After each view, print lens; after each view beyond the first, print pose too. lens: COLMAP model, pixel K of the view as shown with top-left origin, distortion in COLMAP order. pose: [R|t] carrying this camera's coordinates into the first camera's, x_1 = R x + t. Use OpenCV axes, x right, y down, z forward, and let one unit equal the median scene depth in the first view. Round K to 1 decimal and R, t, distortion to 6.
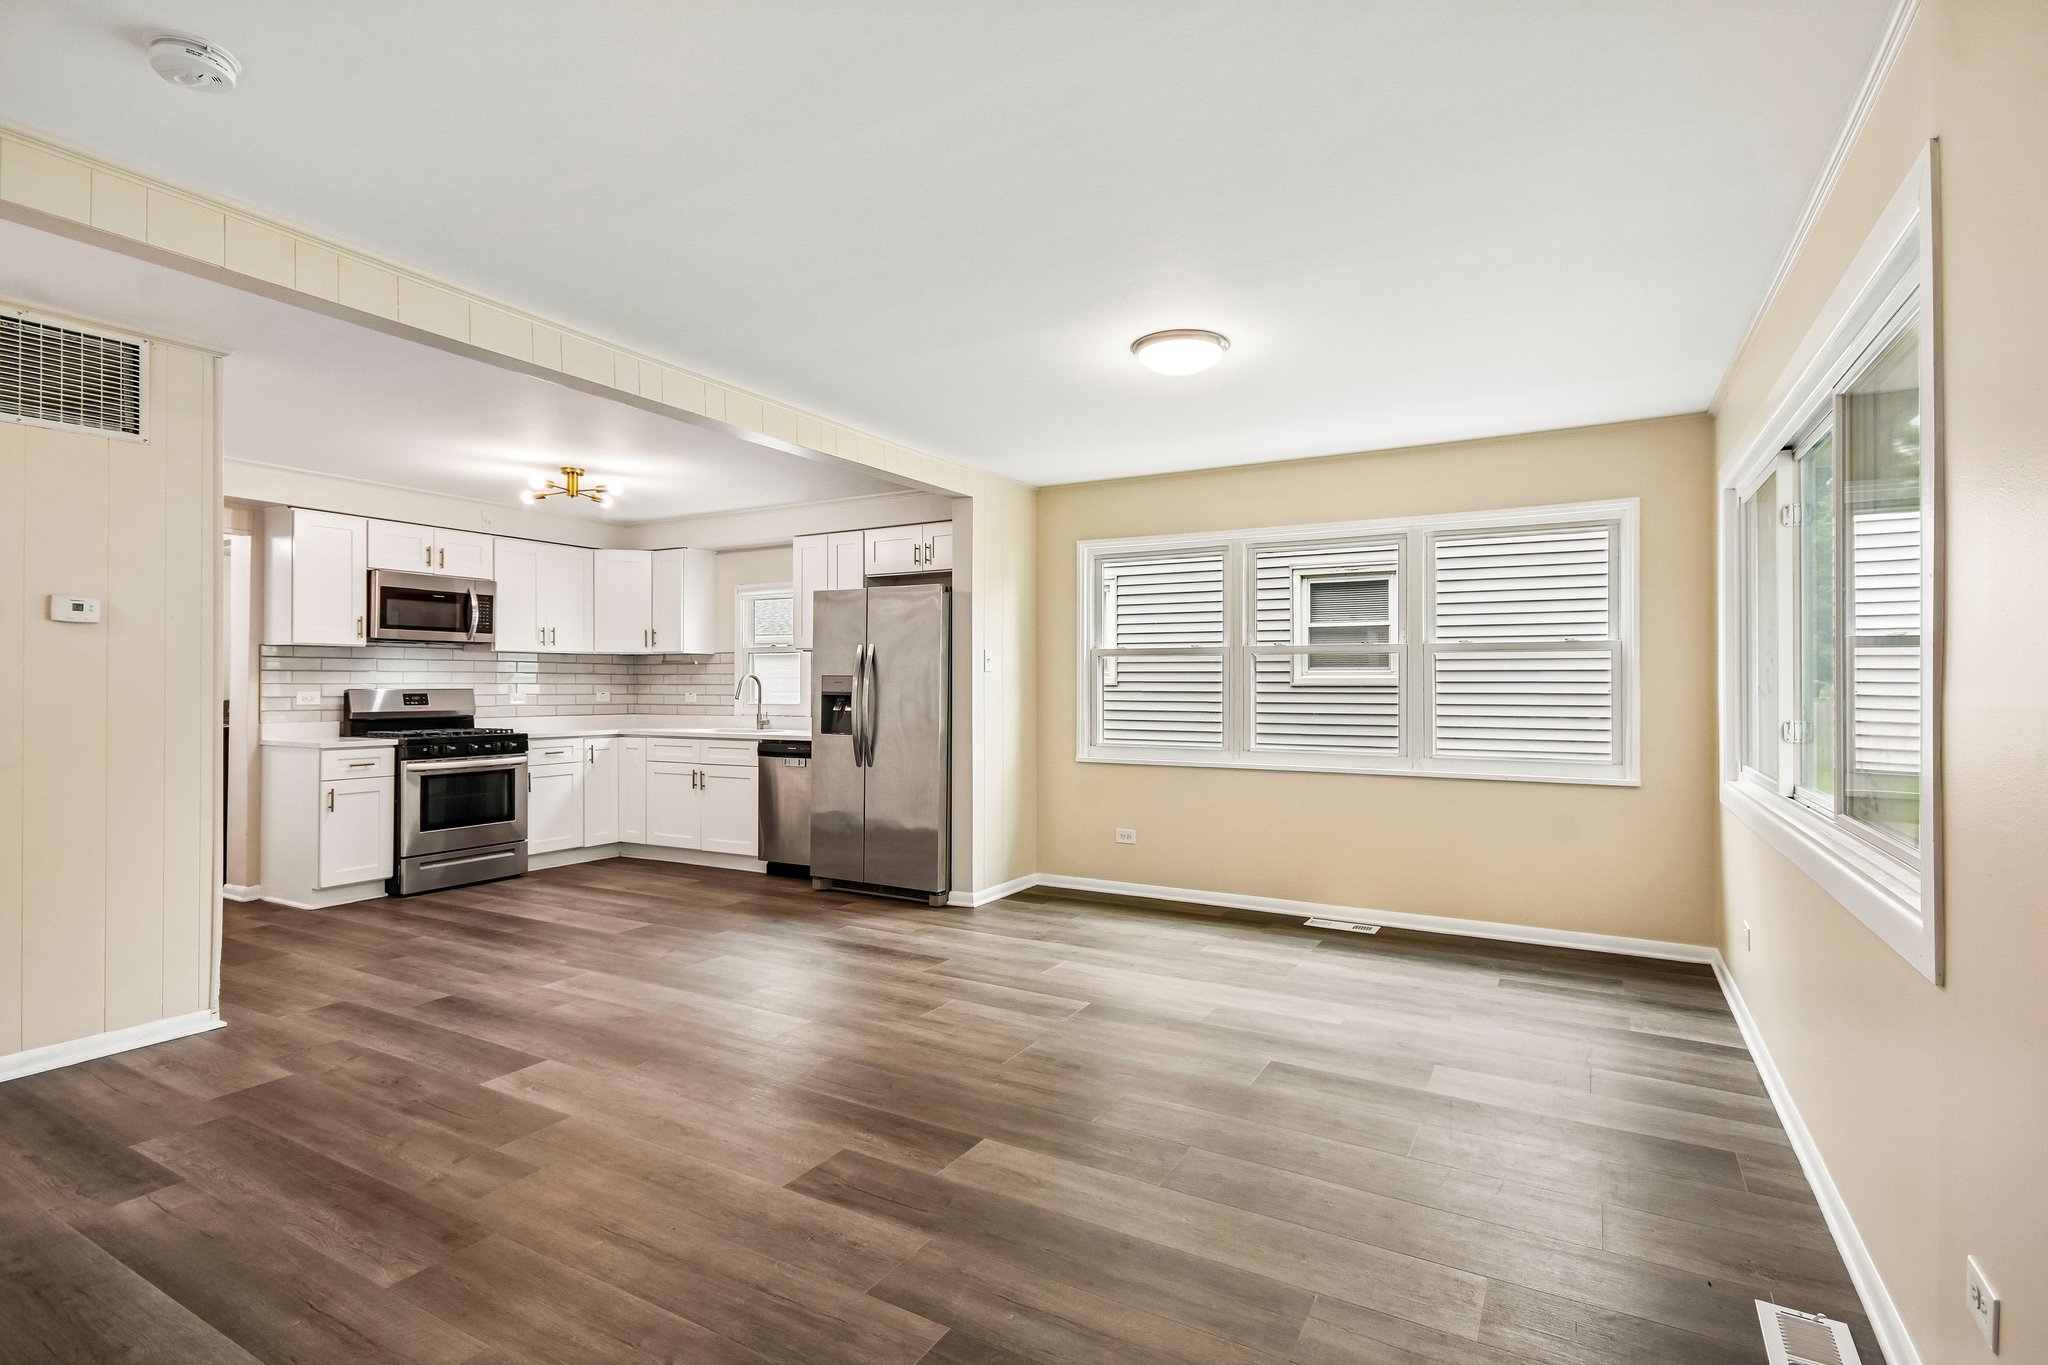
lens RADIAL K [[992.5, 0, 1036.2], [0, 992.5, 682.2], [0, 0, 1]] dist [0.005282, 0.000254]
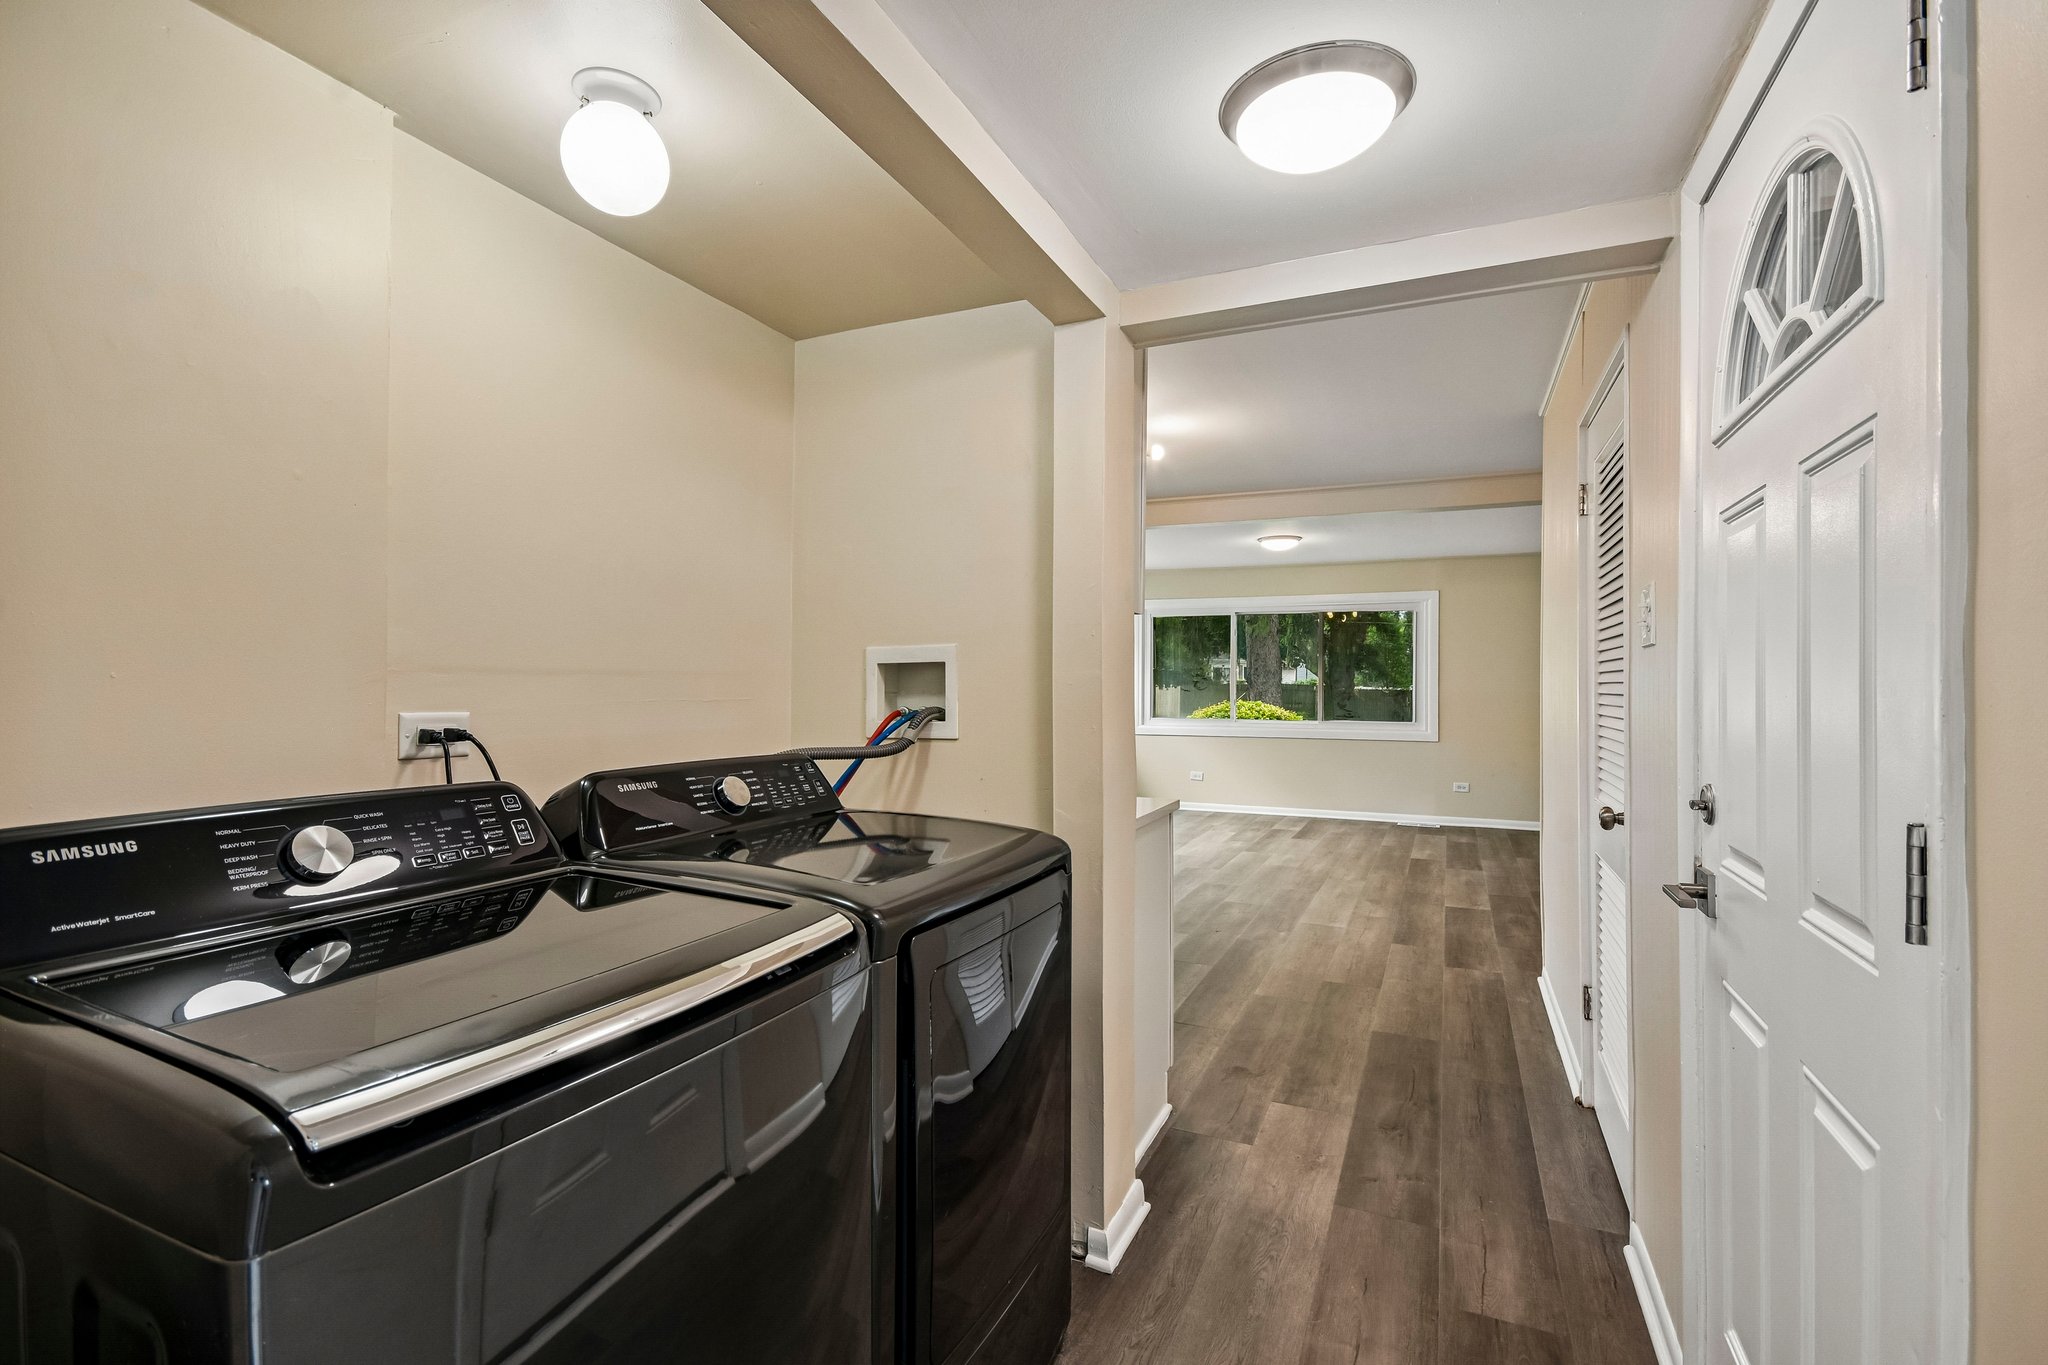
lens RADIAL K [[928.9, 0, 1024.0], [0, 928.9, 682.5], [0, 0, 1]] dist [-0.000083, 0.000002]
pose [[-0.084938, 0.001167, 0.996386, -1.494184], [-0.004559, 0.999988, -0.001560, -0.004994], [-0.996376, -0.004675, -0.084932, 1.366776]]
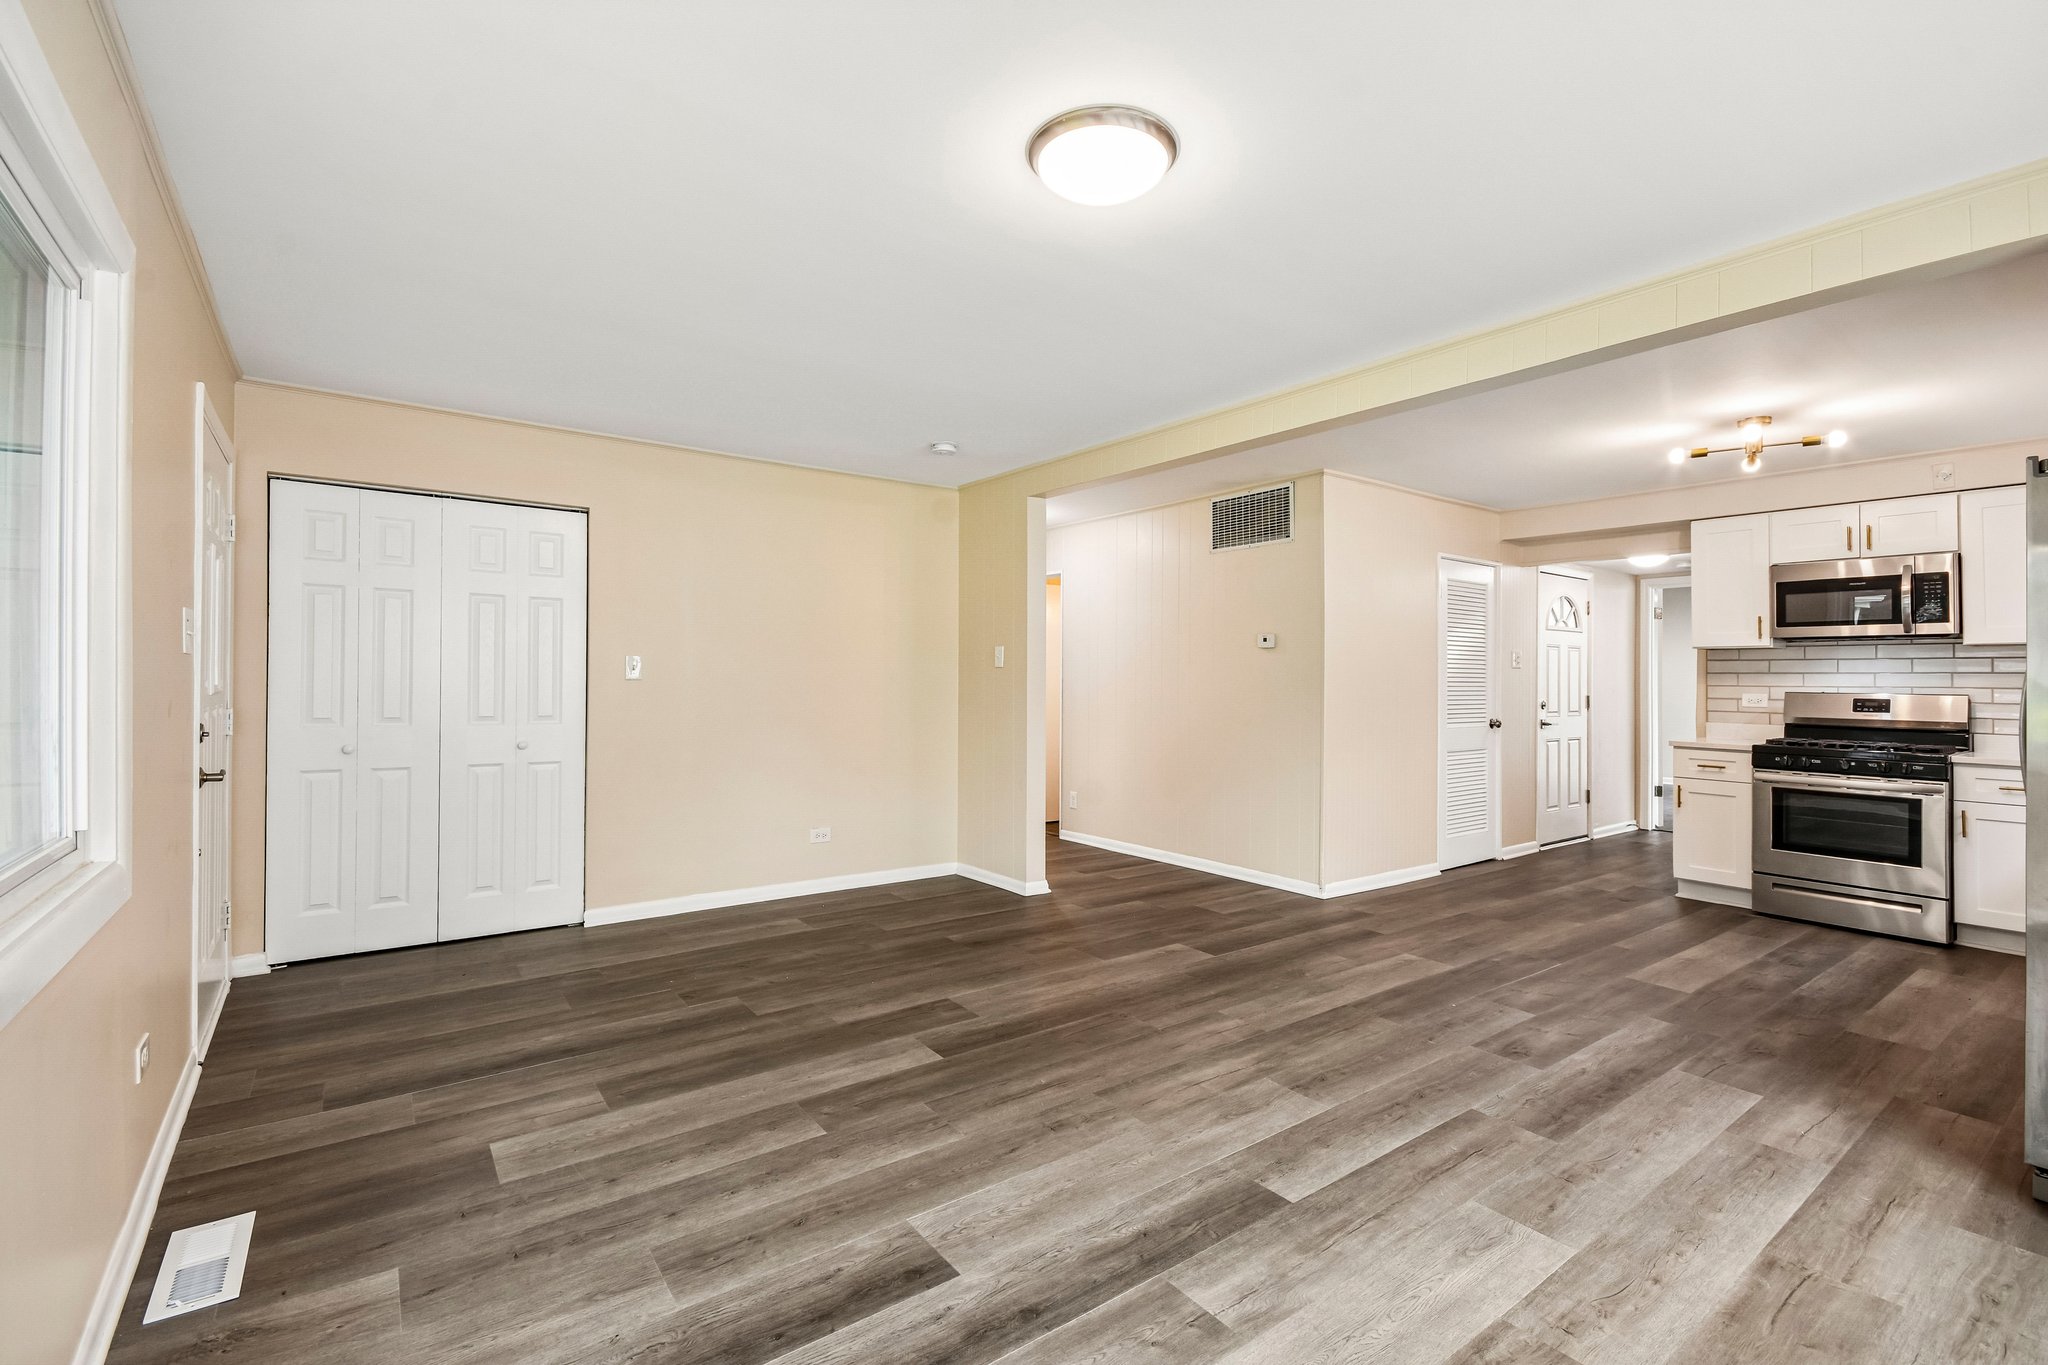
lens RADIAL K [[903.5, 0, 1024.0], [0, 903.5, 682.5], [0, 0, 1]] dist [0.000592, -0.000245]
pose [[-0.414982, -0.000854, -0.909829, 0.542457], [-0.008988, 0.999955, 0.003161, 0.002221], [0.909785, 0.009490, -0.414971, 0.927107]]
